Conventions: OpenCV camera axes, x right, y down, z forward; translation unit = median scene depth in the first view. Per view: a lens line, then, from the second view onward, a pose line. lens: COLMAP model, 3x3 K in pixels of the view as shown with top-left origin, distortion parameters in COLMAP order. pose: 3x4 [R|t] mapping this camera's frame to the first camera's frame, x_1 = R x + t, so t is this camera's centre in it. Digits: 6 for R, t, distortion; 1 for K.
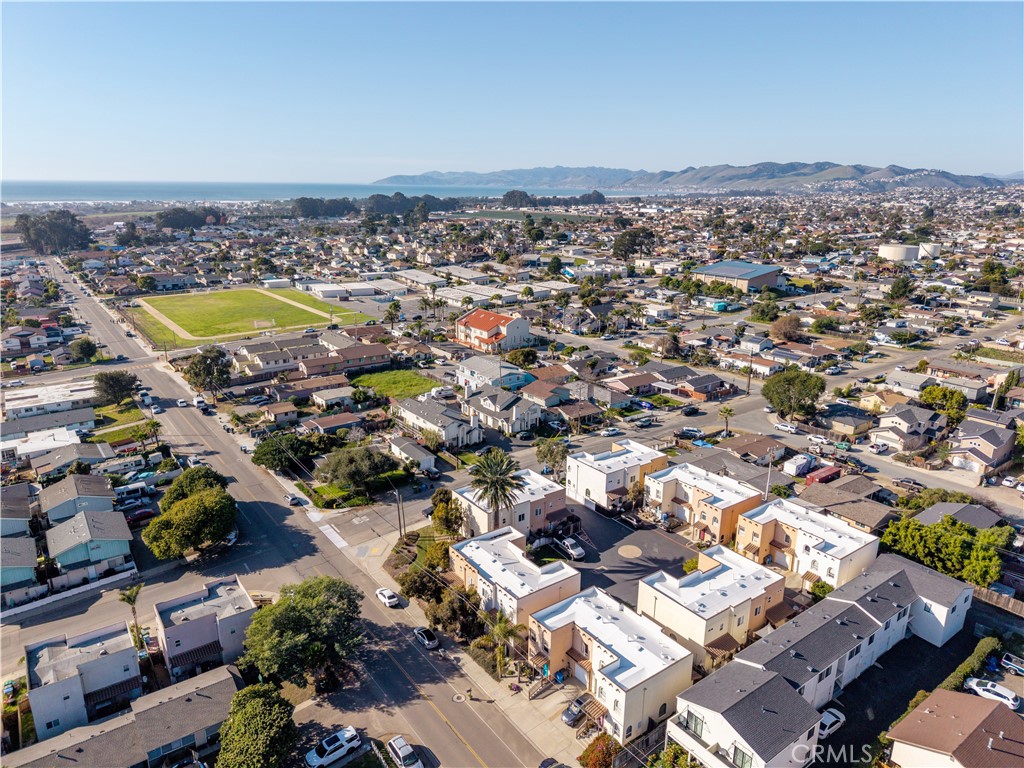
lens RADIAL K [[688.2, 0, 519.6], [0, 688.2, 362.5], [0, 0, 1]] dist [0.033276, -0.031236]
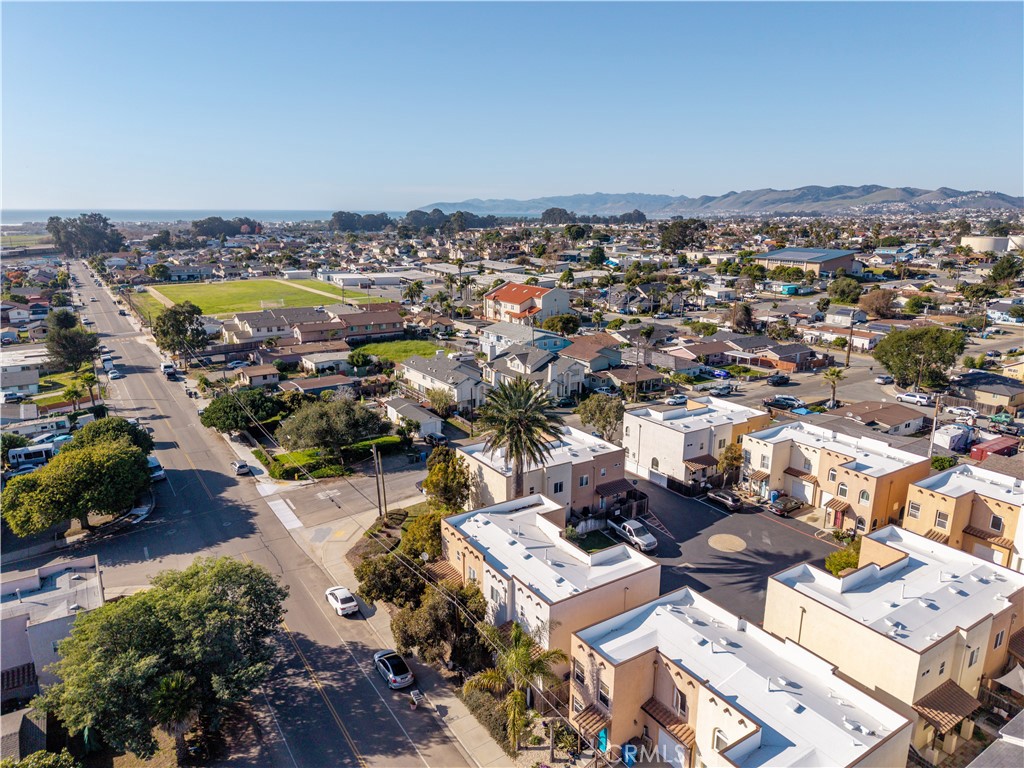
lens RADIAL K [[688.2, 0, 520.8], [0, 688.2, 376.3], [0, 0, 1]] dist [0.033276, -0.031236]
pose [[0.998551, 0.009440, -0.052981, 0.000495], [-0.010259, 0.999832, -0.015202, 0.092430], [0.052829, 0.015723, 0.998480, 0.243111]]
